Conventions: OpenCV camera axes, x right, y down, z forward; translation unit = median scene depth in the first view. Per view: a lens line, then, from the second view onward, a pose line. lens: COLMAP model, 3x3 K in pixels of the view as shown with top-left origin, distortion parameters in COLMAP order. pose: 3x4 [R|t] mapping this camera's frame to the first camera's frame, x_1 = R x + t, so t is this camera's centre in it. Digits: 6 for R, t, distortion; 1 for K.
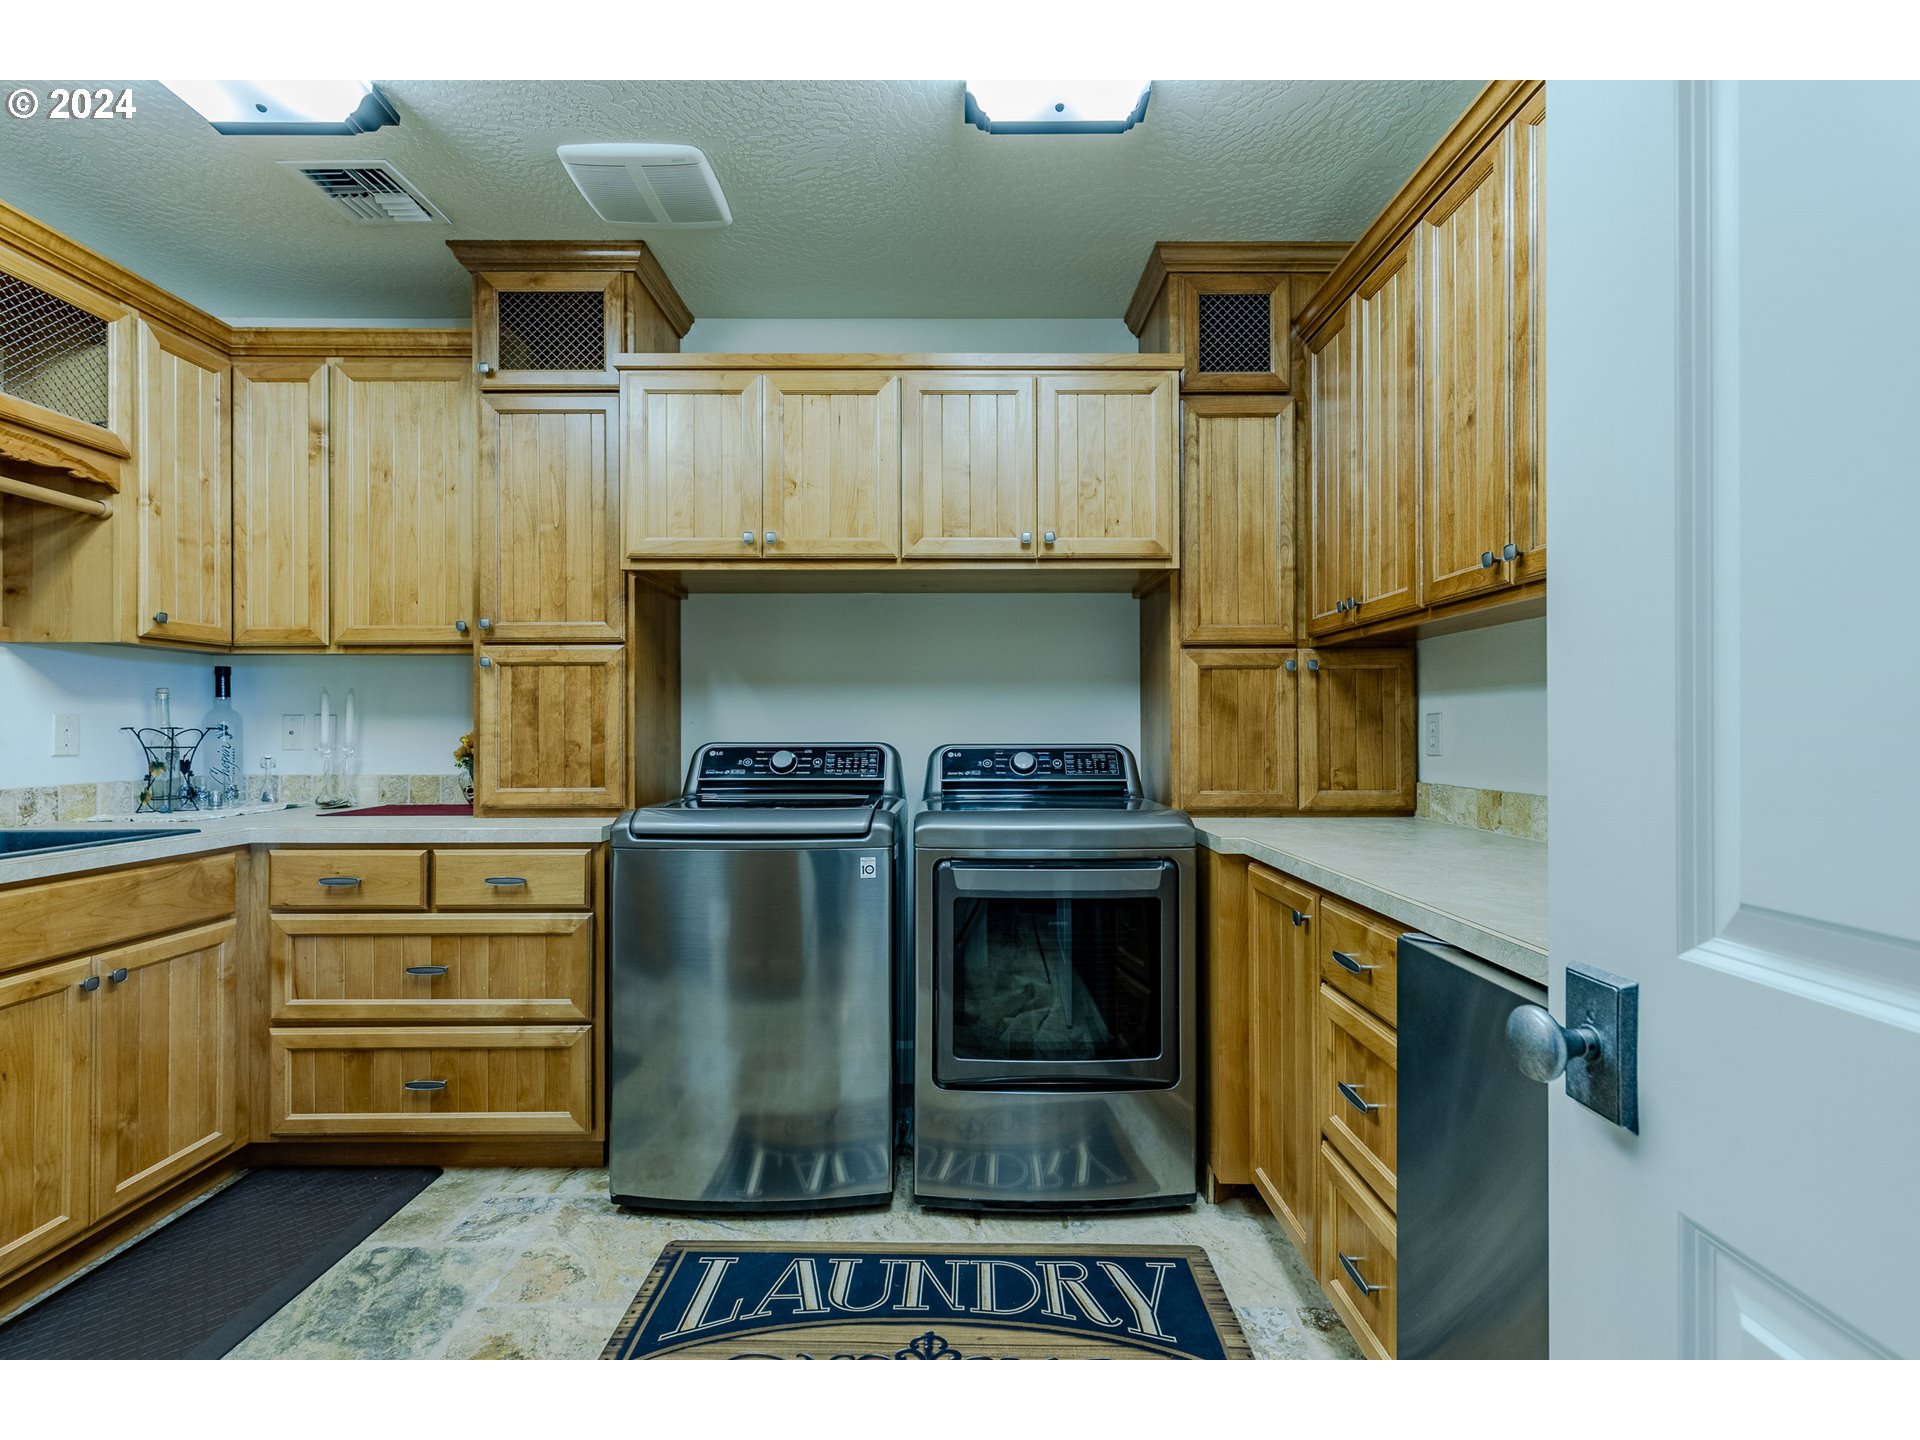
lens RADIAL K [[876.0, 0, 896.8], [0, 876.0, 696.6], [0, 0, 1]] dist [0.004531, 0.000073]
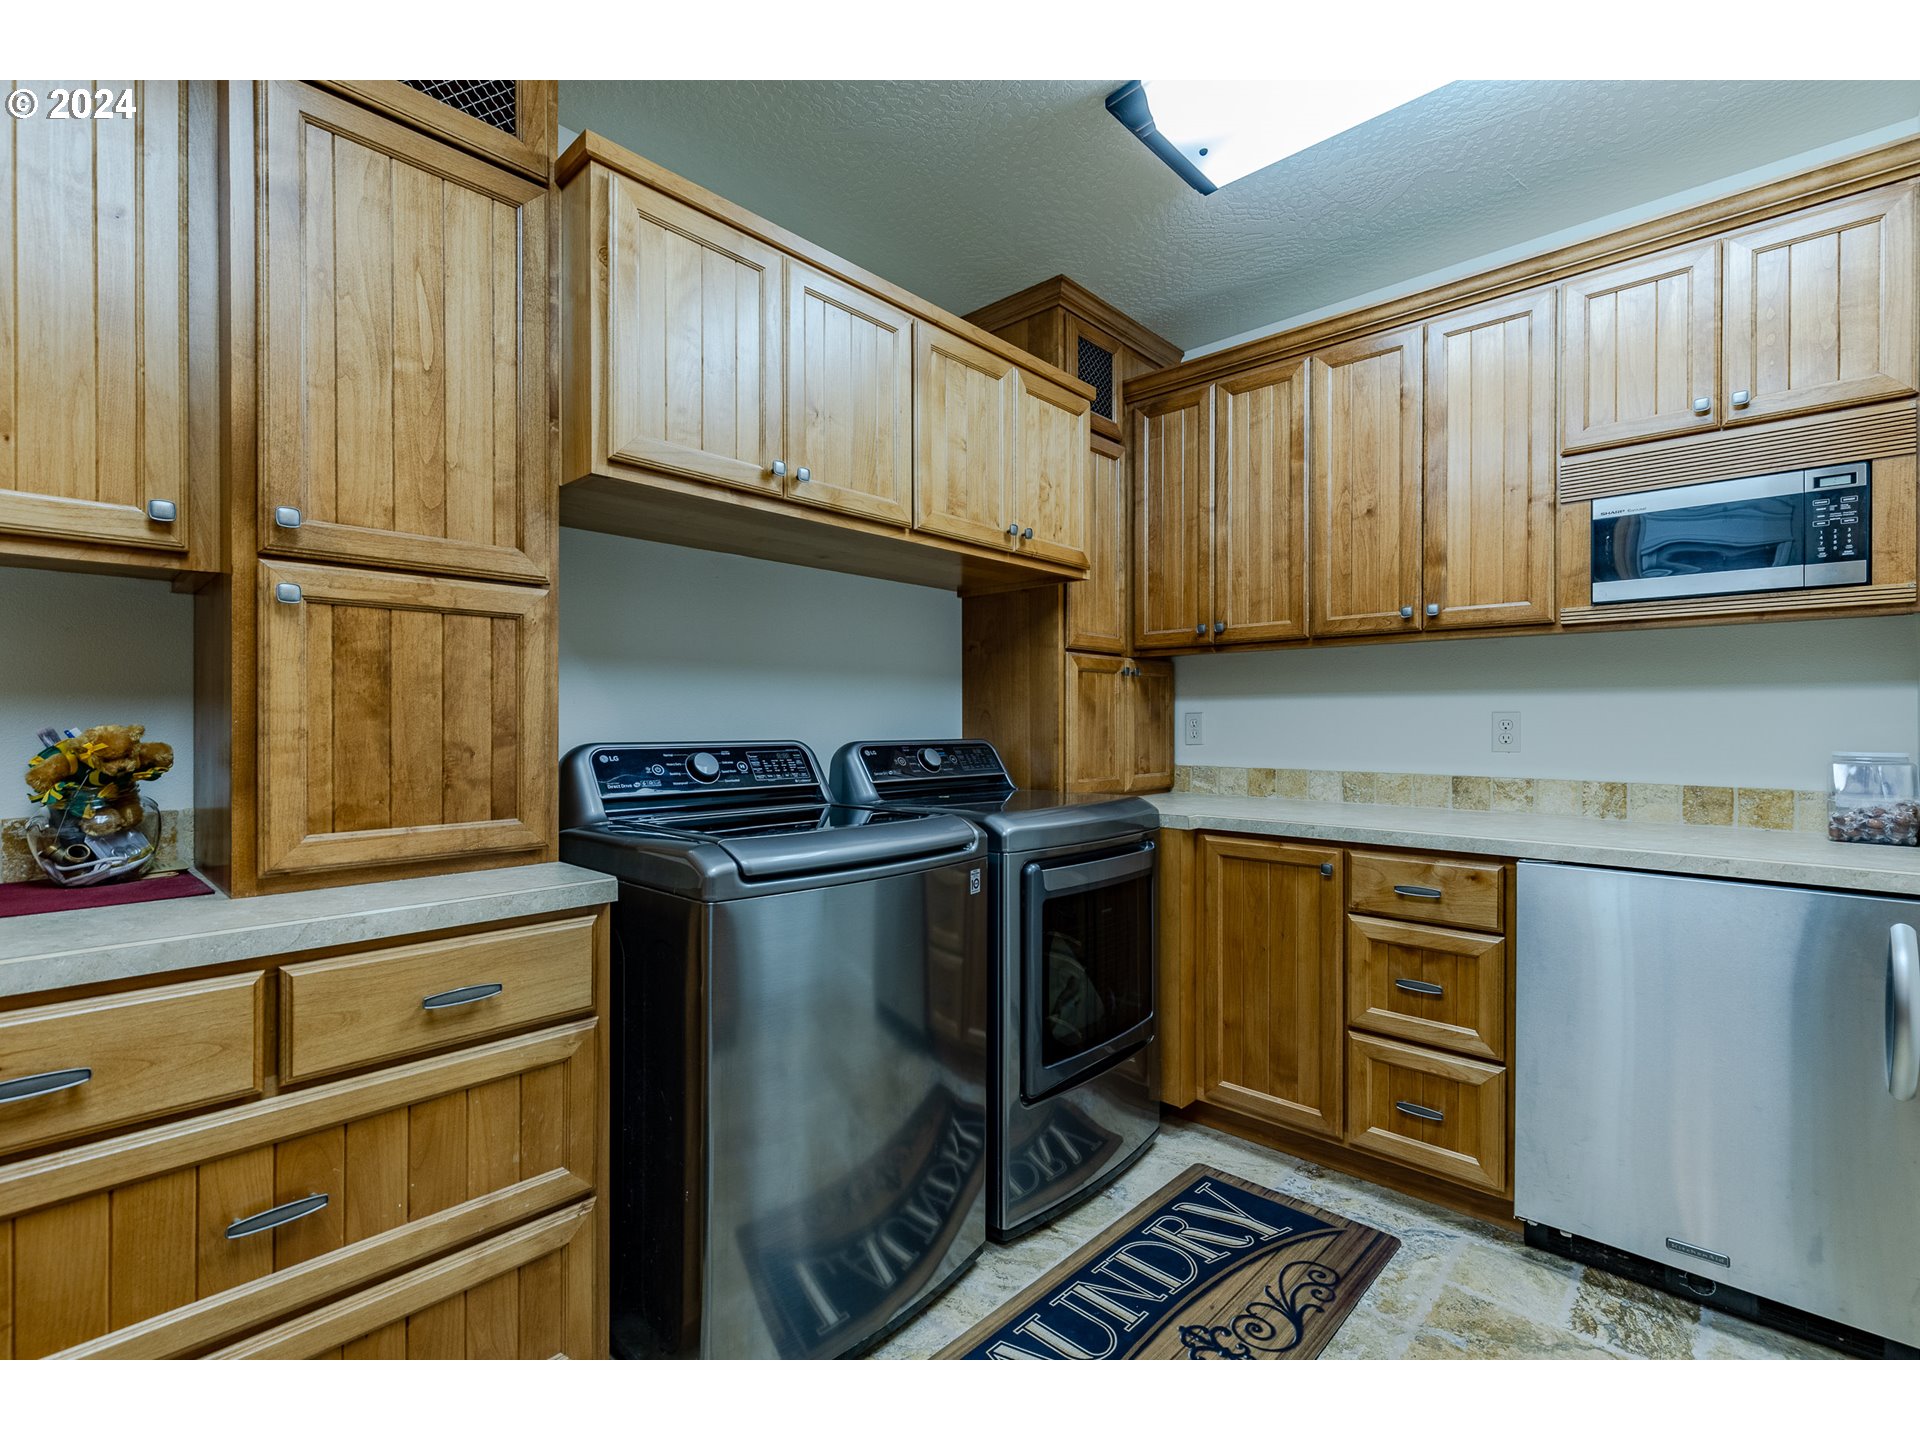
lens RADIAL K [[902.6, 0, 961.5], [0, 902.6, 699.0], [0, 0, 1]] dist [0.003149, 0.000393]
pose [[0.655244, 0.022923, 0.755069, -0.627050], [-0.029269, 0.999559, -0.004946, 0.014614], [-0.754850, -0.018859, 0.655626, 0.360032]]
